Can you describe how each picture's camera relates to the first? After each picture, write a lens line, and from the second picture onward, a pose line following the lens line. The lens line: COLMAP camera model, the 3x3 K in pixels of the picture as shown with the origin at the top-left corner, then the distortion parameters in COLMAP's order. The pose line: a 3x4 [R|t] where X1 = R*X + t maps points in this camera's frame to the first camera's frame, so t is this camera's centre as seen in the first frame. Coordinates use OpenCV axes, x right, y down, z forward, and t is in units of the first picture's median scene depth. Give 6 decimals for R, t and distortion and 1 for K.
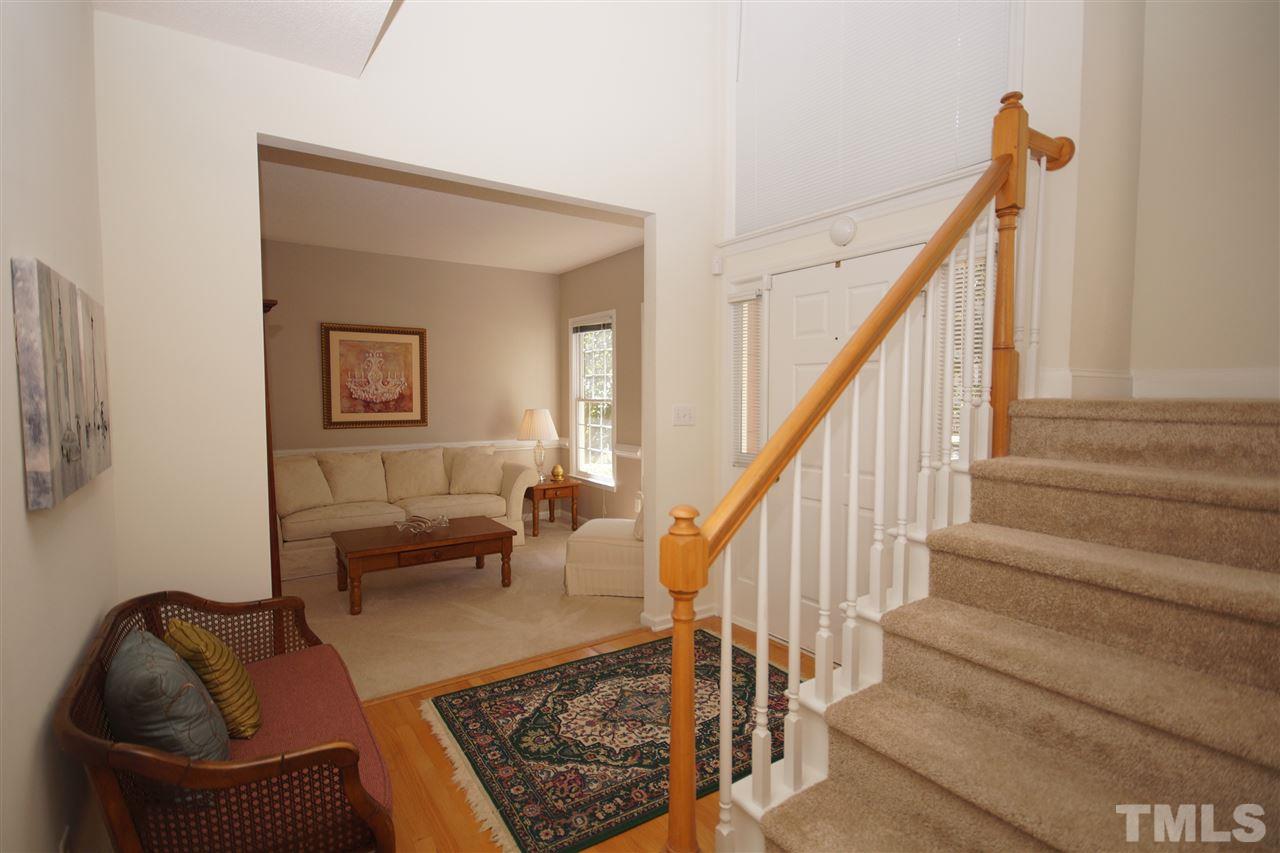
lens RADIAL K [[628.2, 0, 640.0], [0, 628.2, 426.5], [0, 0, 1]] dist [0.000313, 0.000092]
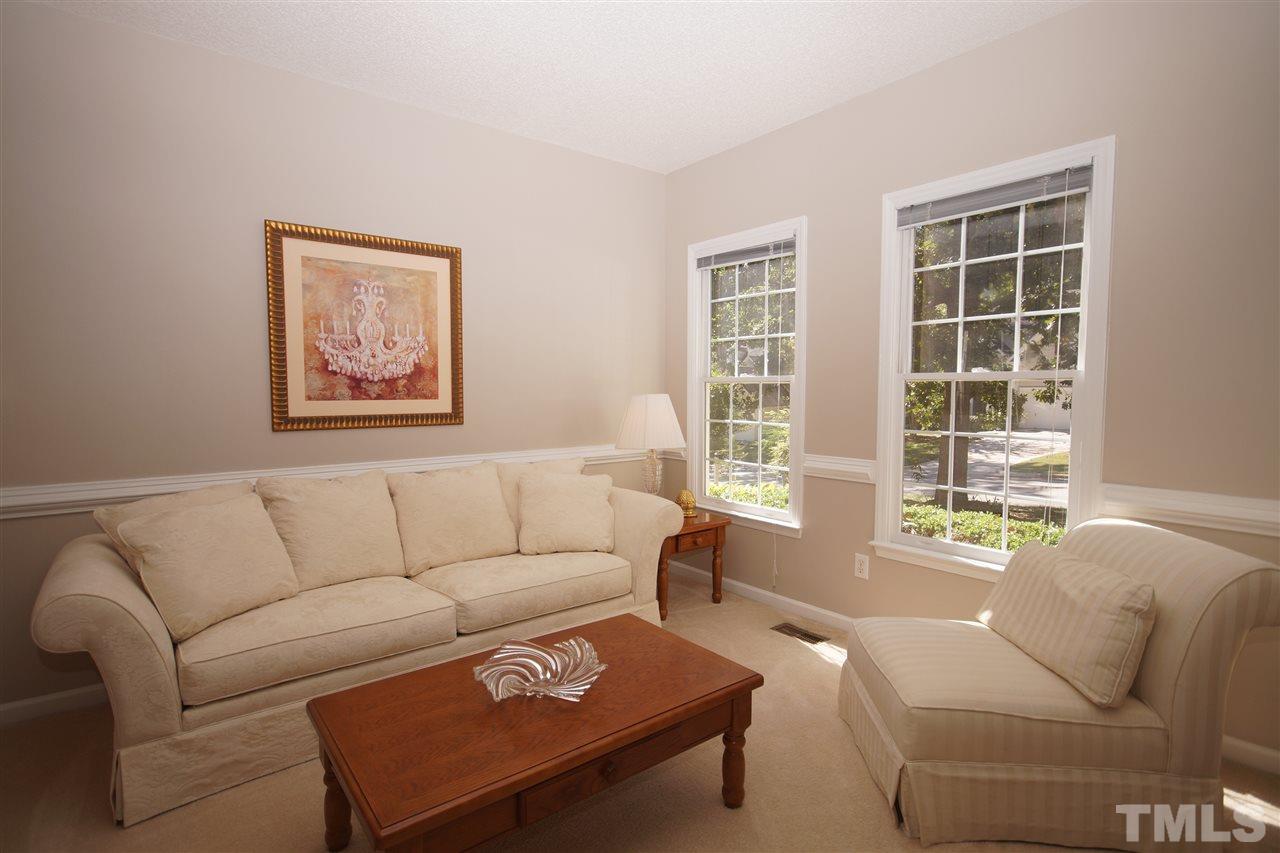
lens RADIAL K [[638.1, 0, 629.7], [0, 638.1, 427.8], [0, 0, 1]] dist [0.001211, 0.002247]
pose [[0.997618, -0.004134, 0.068858, -0.237230], [0.003341, 0.999927, 0.011615, -0.003896], [-0.068901, -0.011357, 0.997559, 0.439911]]
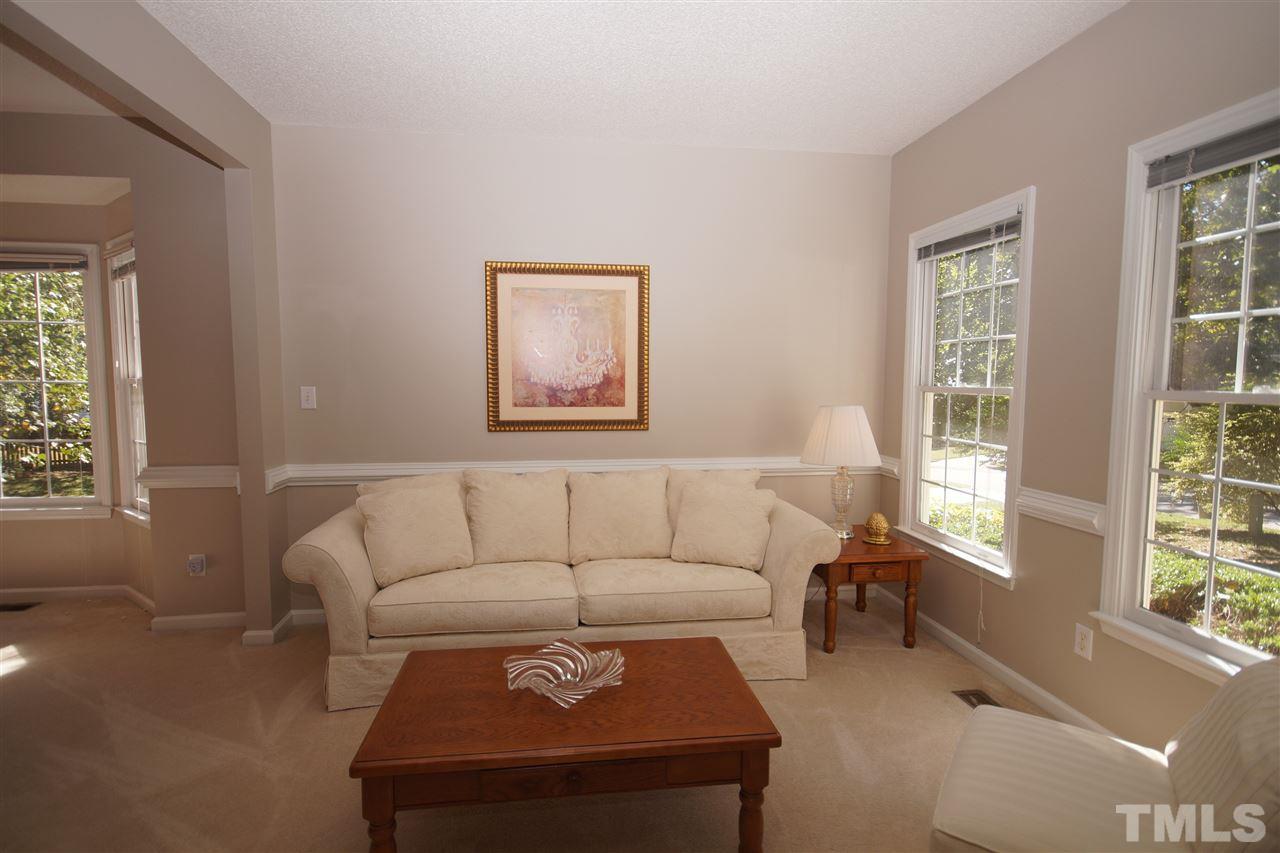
lens RADIAL K [[638.1, 0, 629.7], [0, 638.1, 427.8], [0, 0, 1]] dist [0.001211, 0.002247]
pose [[0.891445, 0.038597, -0.451481, -0.083444], [-0.026089, 0.999085, 0.033900, -0.023869], [0.452376, -0.018441, 0.891636, 0.466945]]
